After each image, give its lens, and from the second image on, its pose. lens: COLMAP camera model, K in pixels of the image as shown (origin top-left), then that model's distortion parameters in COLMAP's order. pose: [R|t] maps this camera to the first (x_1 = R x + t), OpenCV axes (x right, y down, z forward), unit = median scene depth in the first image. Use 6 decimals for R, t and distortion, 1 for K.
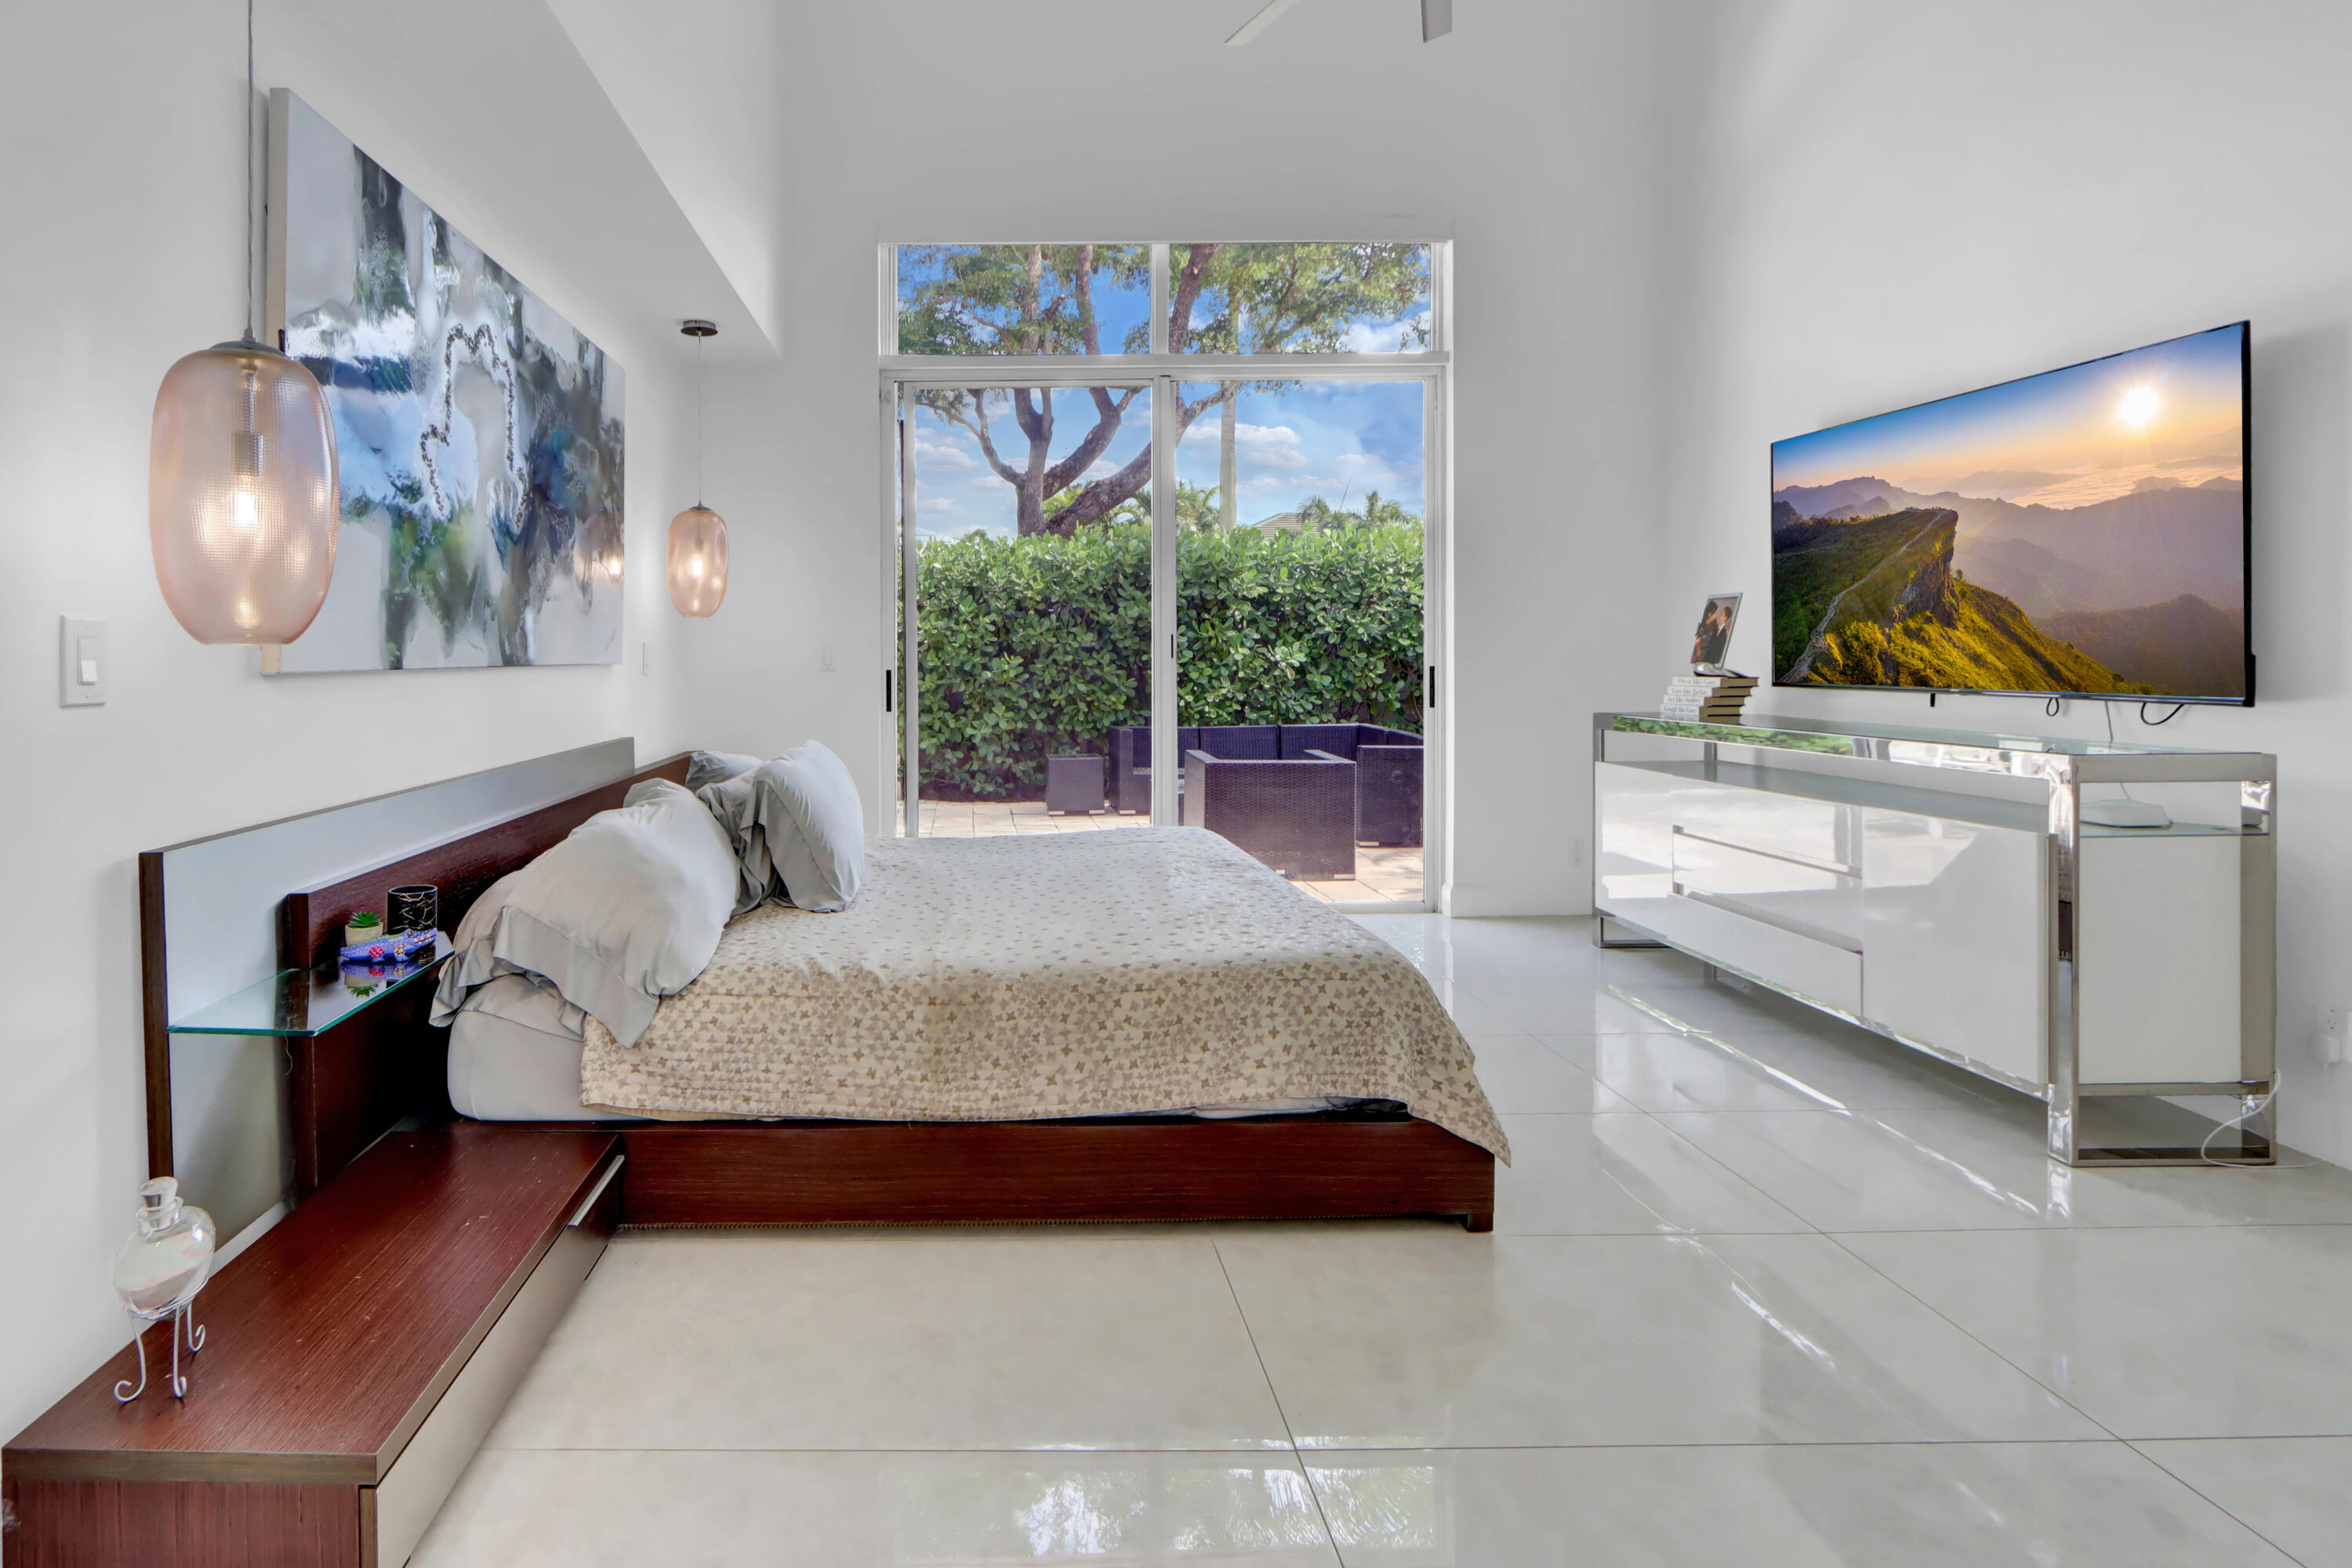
lens RADIAL K [[1099.9, 0, 1175.0], [0, 1099.9, 650.6], [0, 0, 1]] dist [-0.000238, 0.000135]
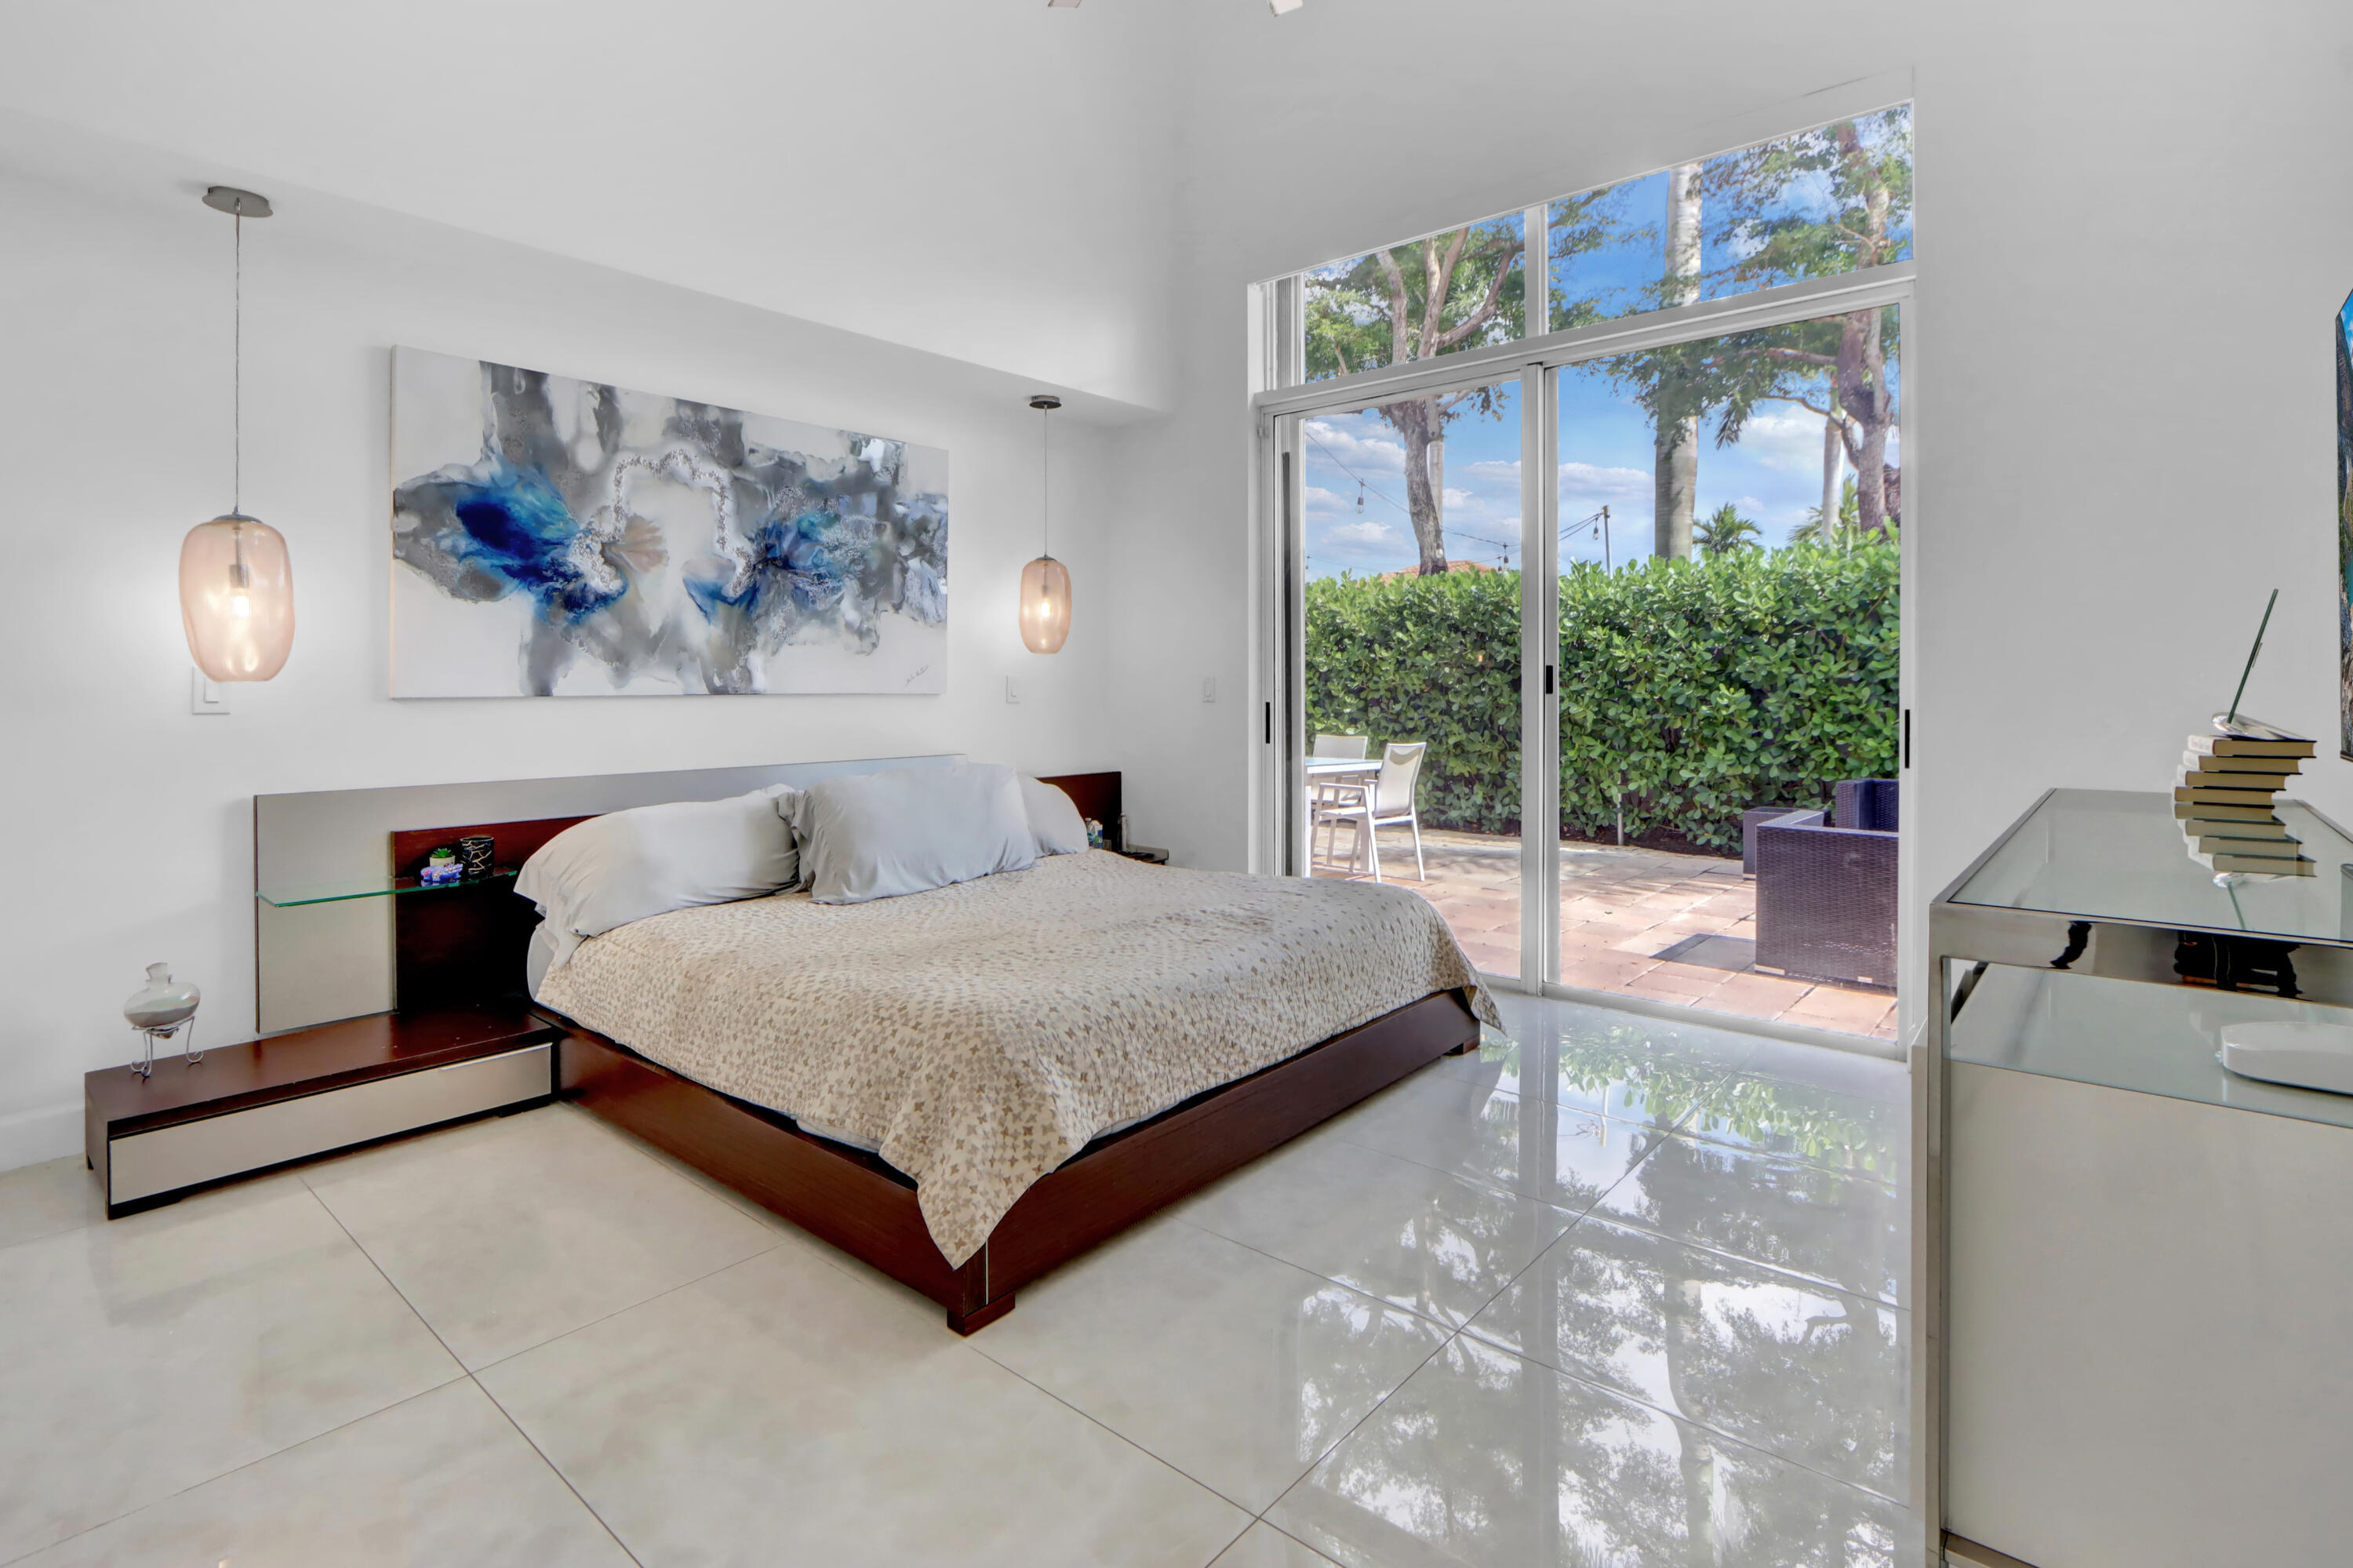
lens RADIAL K [[1154.5, 0, 1176.4], [0, 1154.5, 689.2], [0, 0, 1]] dist [-0.019750, 0.000461]
pose [[0.756229, 0.009225, -0.654242, 0.349058], [-0.004075, 0.999948, 0.009390, -0.004047], [0.654295, -0.004436, 0.756227, 0.134793]]
